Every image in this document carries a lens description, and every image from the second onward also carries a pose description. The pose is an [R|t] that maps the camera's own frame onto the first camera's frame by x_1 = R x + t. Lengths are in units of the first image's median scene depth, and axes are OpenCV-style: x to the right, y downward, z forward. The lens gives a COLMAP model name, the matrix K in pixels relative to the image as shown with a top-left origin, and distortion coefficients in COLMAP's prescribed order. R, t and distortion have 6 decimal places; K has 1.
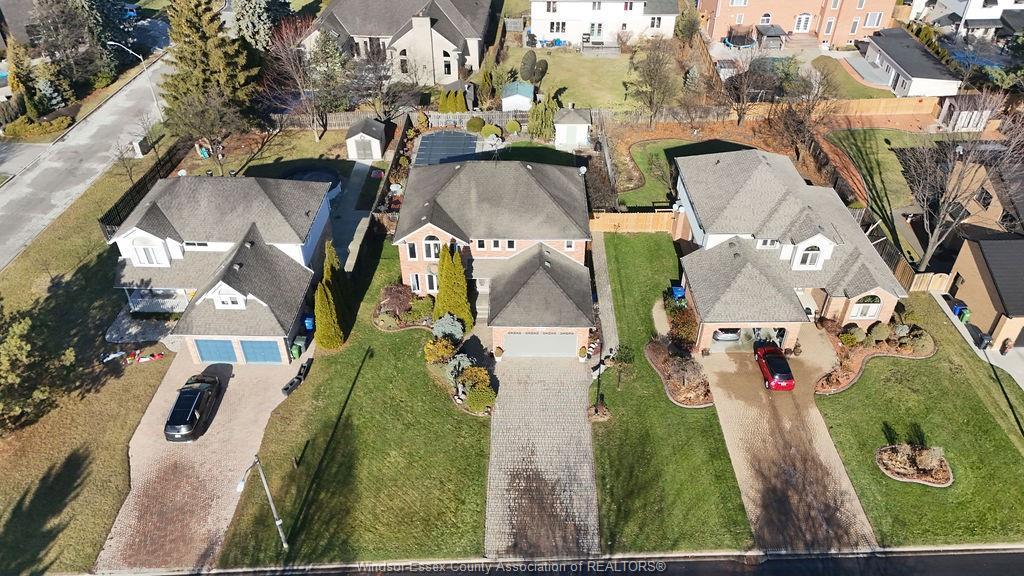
lens RADIAL K [[746.0, 0, 512.0], [0, 746.0, 288.0], [0, 0, 1]] dist [0.077435, -0.051220]
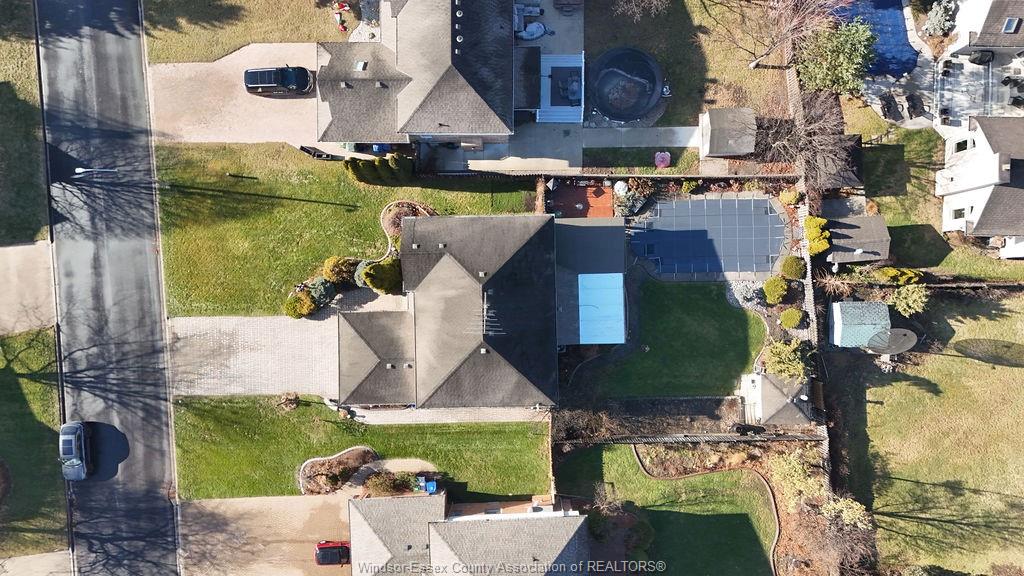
lens RADIAL K [[750.9, 0, 512.0], [0, 750.9, 288.0], [0, 0, 1]] dist [0.075448, -0.063601]
pose [[0.032093, 0.999478, -0.003797, -0.052782], [-0.603087, 0.022394, 0.797361, -0.967576], [0.797030, -0.023300, 0.603490, 0.481651]]
